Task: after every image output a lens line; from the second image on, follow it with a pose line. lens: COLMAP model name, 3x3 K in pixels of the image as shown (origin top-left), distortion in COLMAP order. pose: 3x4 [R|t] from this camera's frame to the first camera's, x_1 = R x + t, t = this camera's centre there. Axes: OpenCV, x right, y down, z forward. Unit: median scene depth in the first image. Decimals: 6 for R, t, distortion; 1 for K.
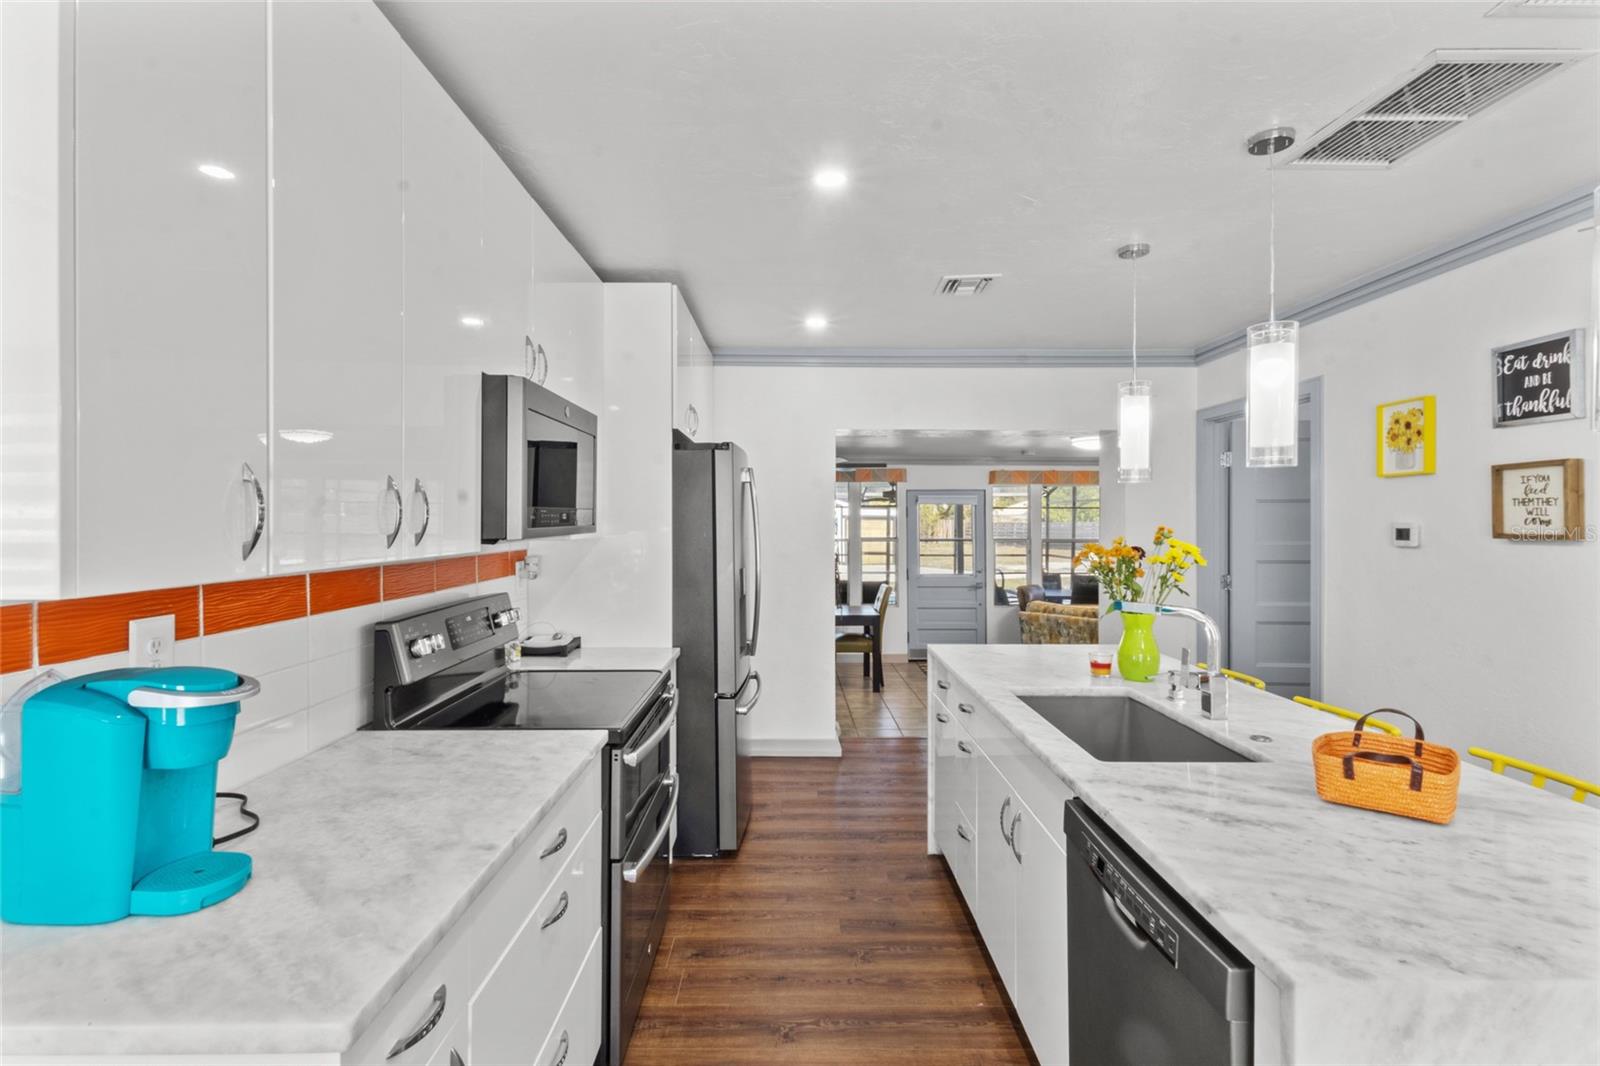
lens RADIAL K [[737.3, 0, 794.9], [0, 737.3, 524.3], [0, 0, 1]] dist [-0.000785, -0.000240]
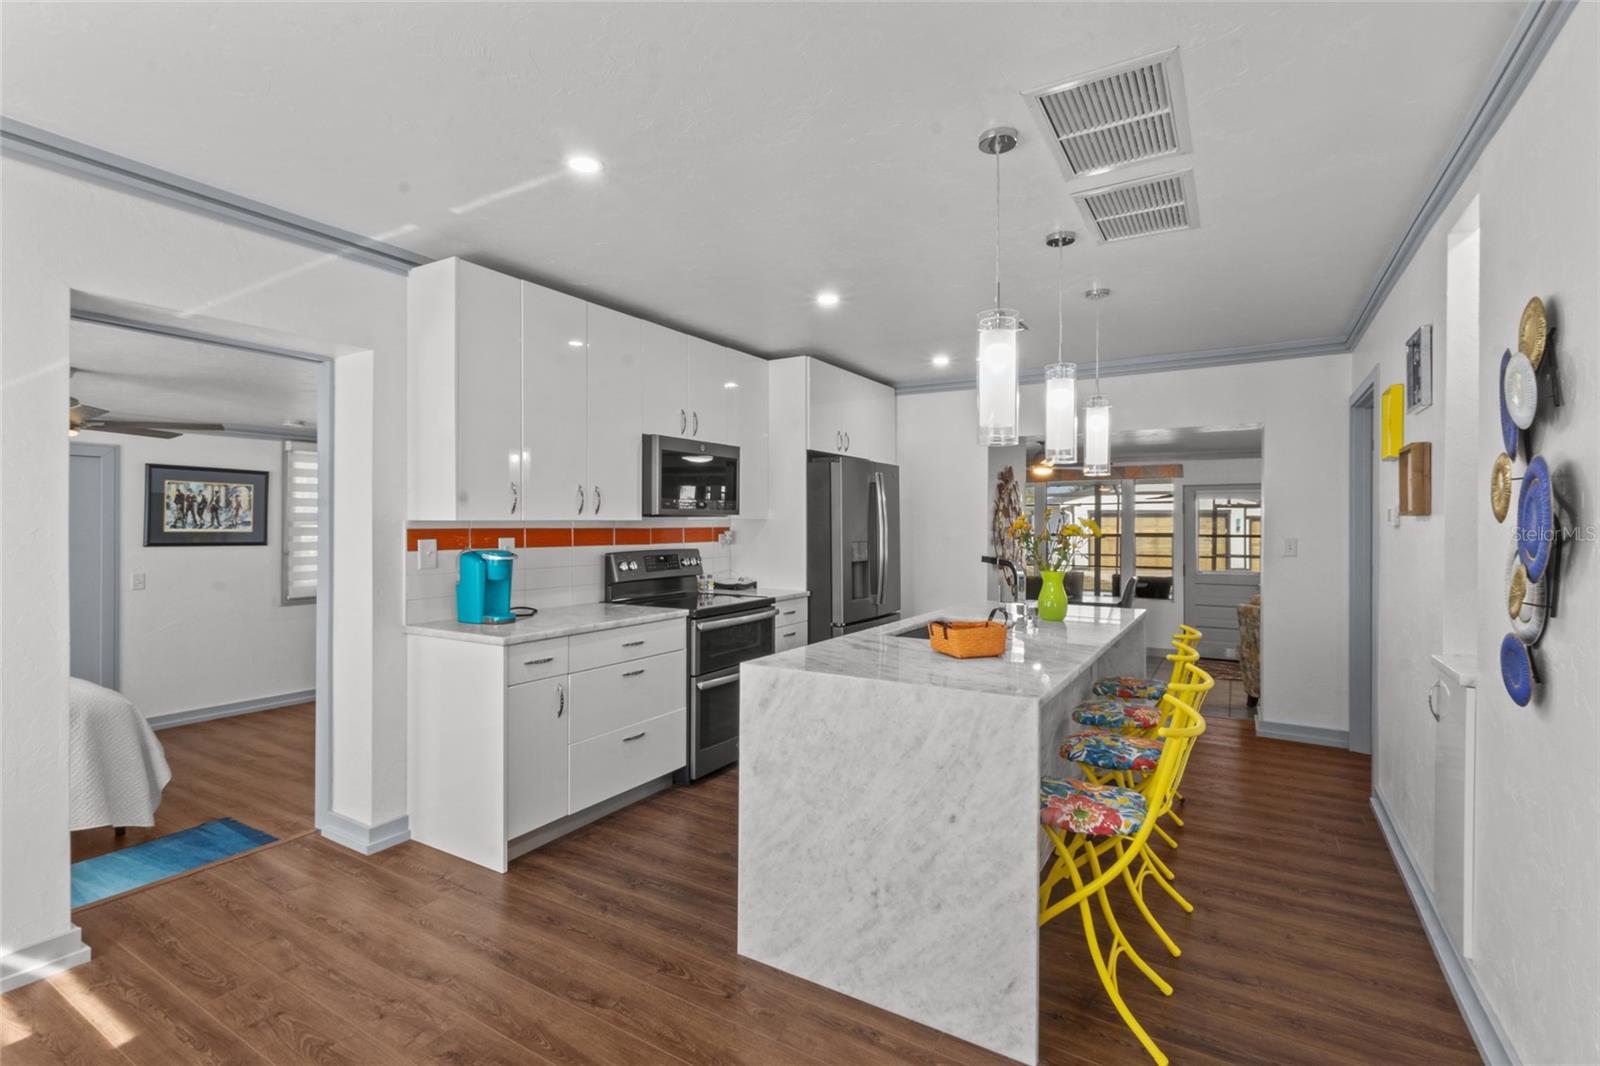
lens RADIAL K [[737.3, 0, 794.9], [0, 737.3, 524.3], [0, 0, 1]] dist [-0.000785, -0.000240]
pose [[0.852608, 0.002866, -0.522544, 1.020250], [-0.004876, 0.999985, -0.002471, 0.051948], [0.522529, 0.004655, 0.852609, -0.544063]]
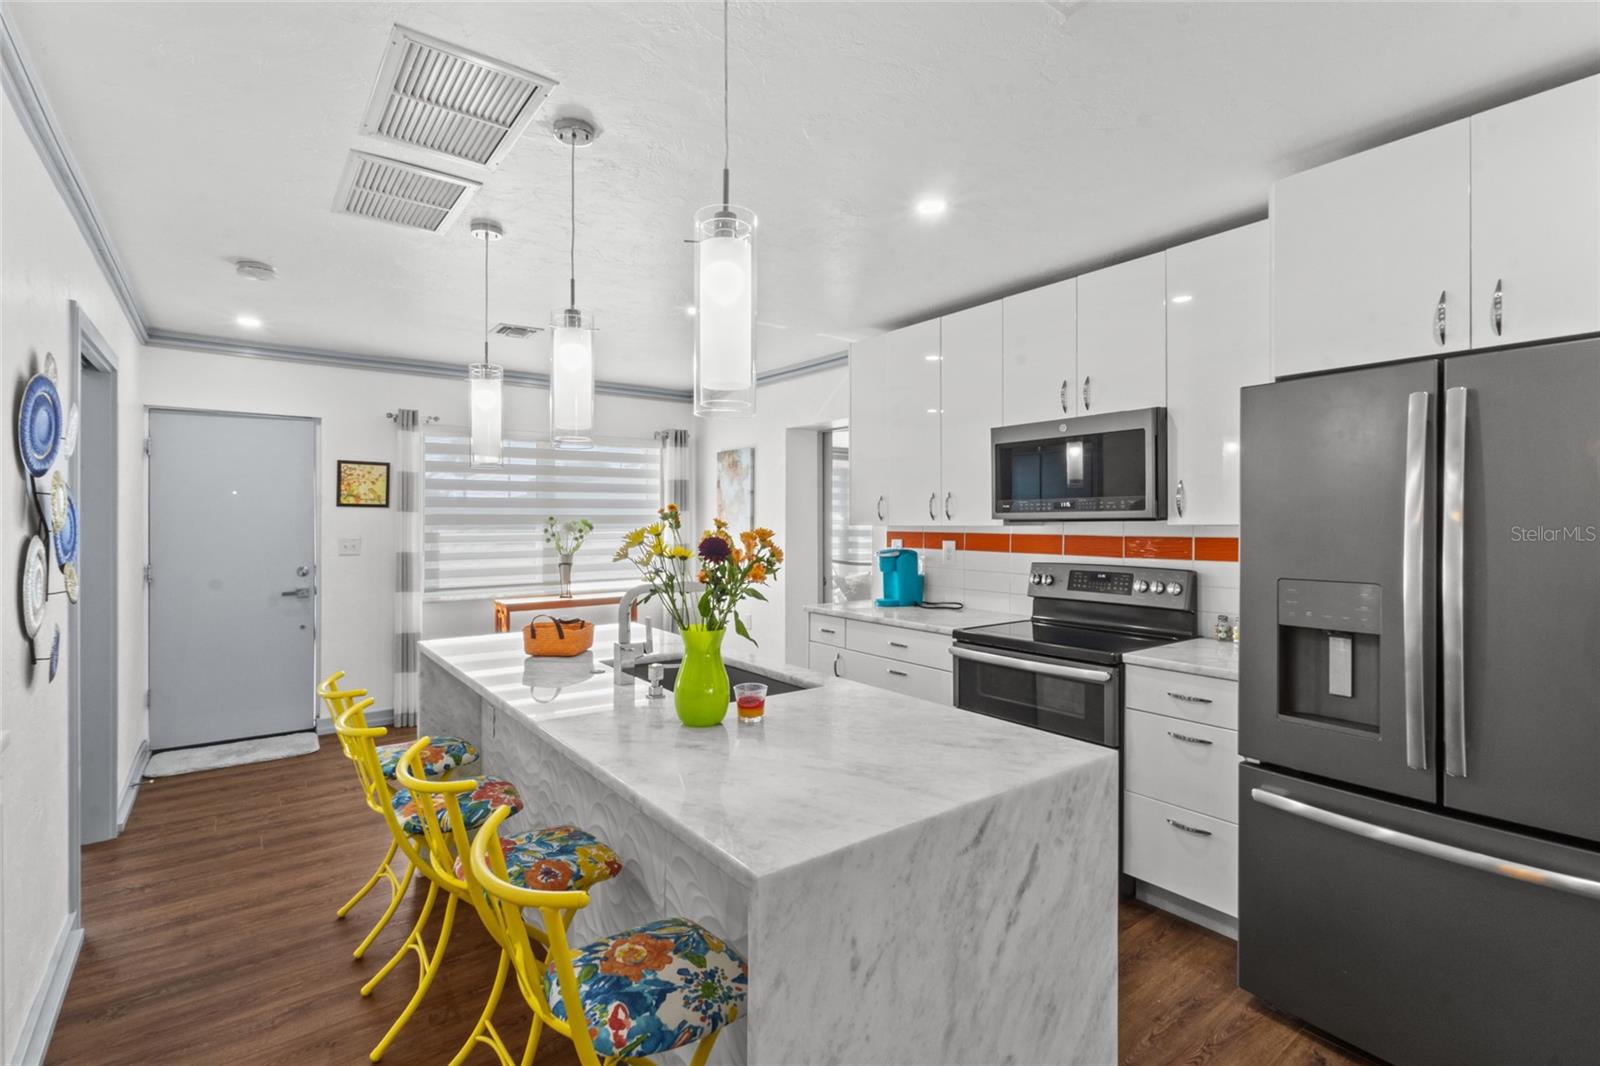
lens RADIAL K [[737.3, 0, 794.9], [0, 737.3, 524.3], [0, 0, 1]] dist [-0.000785, -0.000240]
pose [[-0.798117, -0.001599, -0.602500, 1.084223], [-0.004939, 0.999980, 0.003889, 0.029878], [0.602482, 0.006080, -0.798110, 2.134997]]
